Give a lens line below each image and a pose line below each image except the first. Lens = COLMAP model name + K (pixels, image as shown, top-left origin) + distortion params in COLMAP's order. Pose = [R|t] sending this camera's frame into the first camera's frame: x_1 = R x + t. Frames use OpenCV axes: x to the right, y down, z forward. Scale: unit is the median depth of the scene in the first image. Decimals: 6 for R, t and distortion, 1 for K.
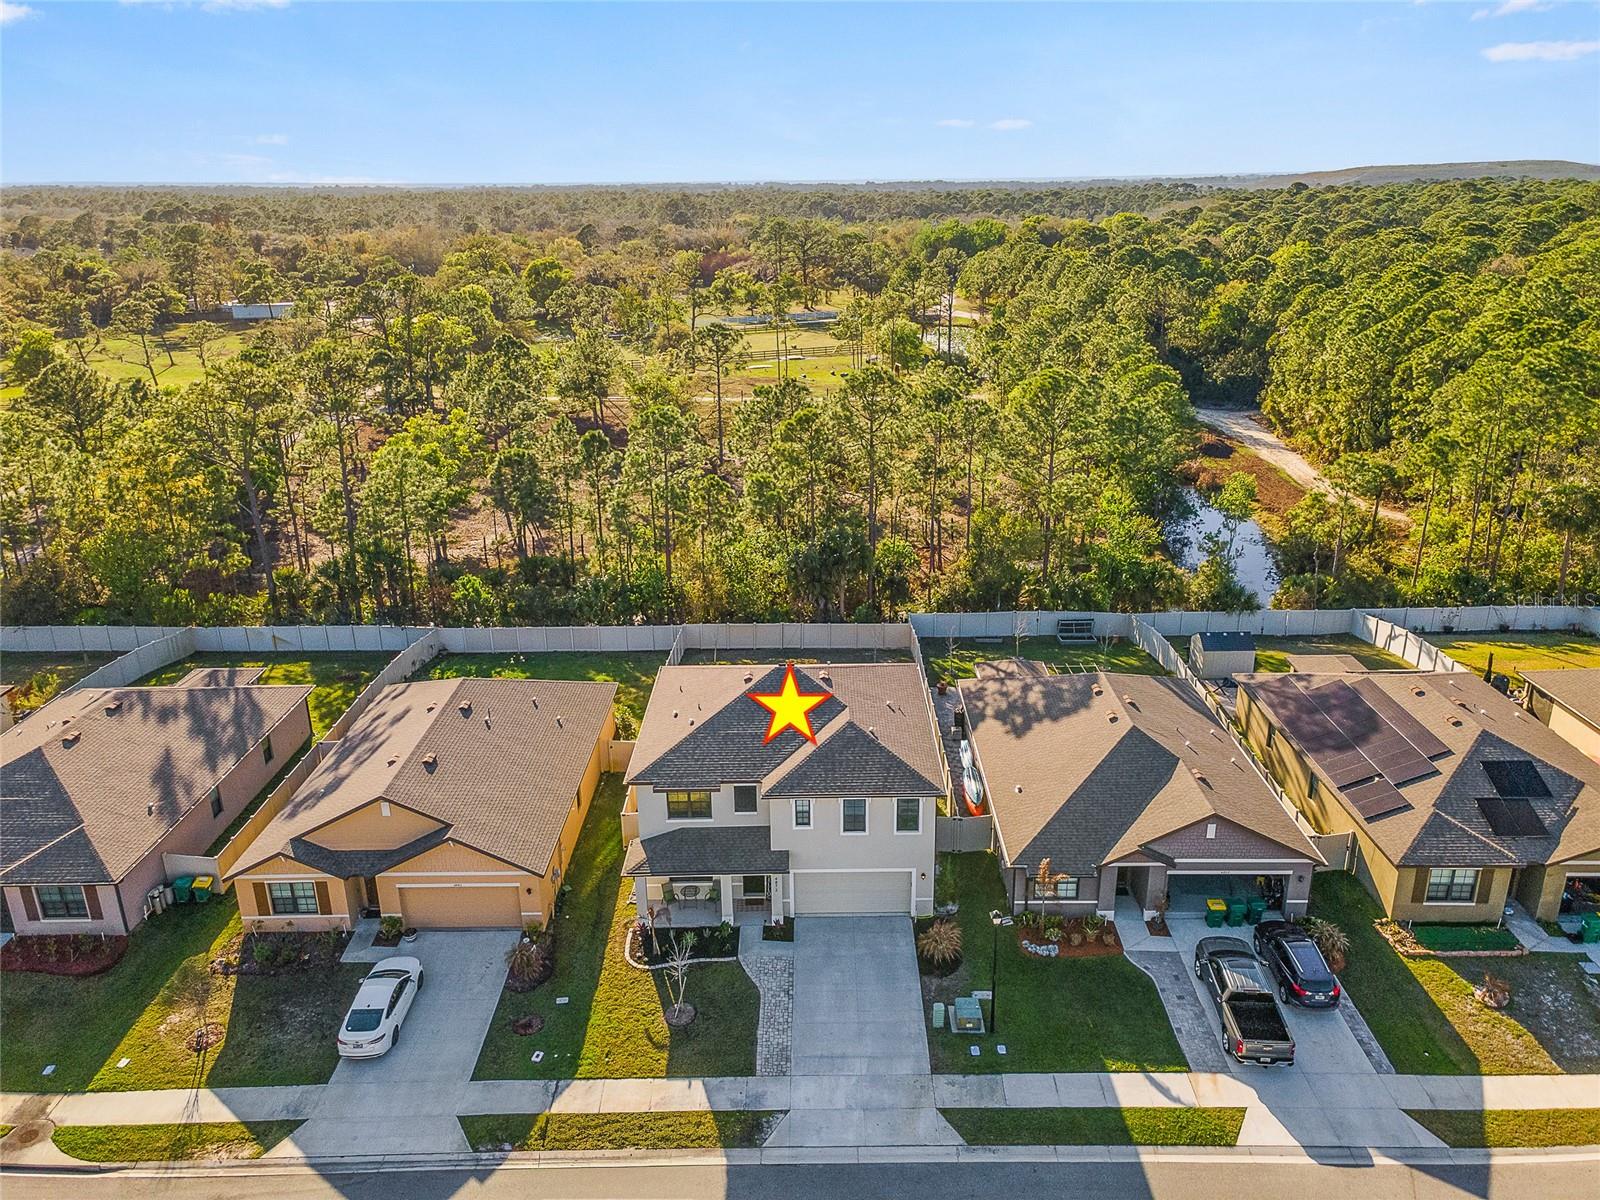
lens RADIAL K [[1152.5, 0, 800.0], [0, 1152.5, 600.0], [0, 0, 1]] dist [0.033045, 0.005239]
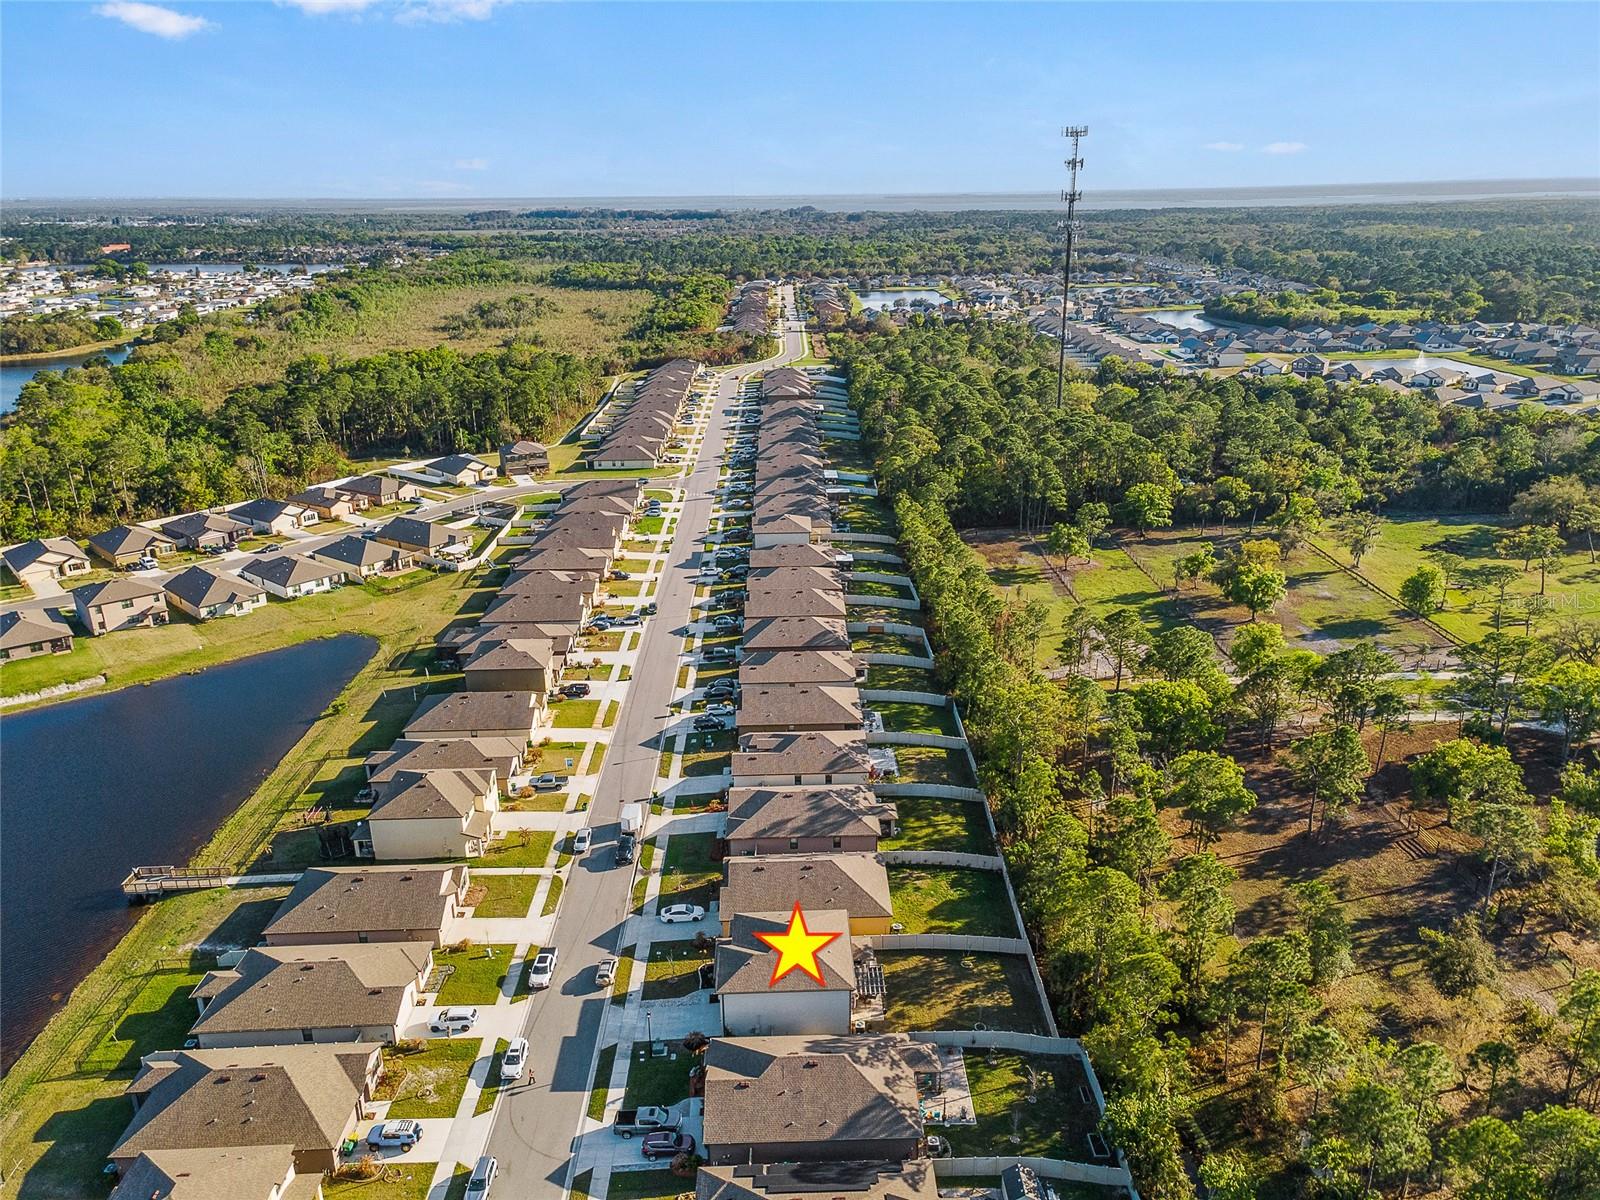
lens RADIAL K [[1161.8, 0, 800.0], [0, 1161.8, 600.0], [0, 0, 1]] dist [0.011893, 0.002876]
pose [[0.023248, 0.336291, -0.941471, 2.040205], [-0.331870, 0.890920, 0.310040, -1.303700], [0.943039, 0.305238, 0.132317, 0.587978]]
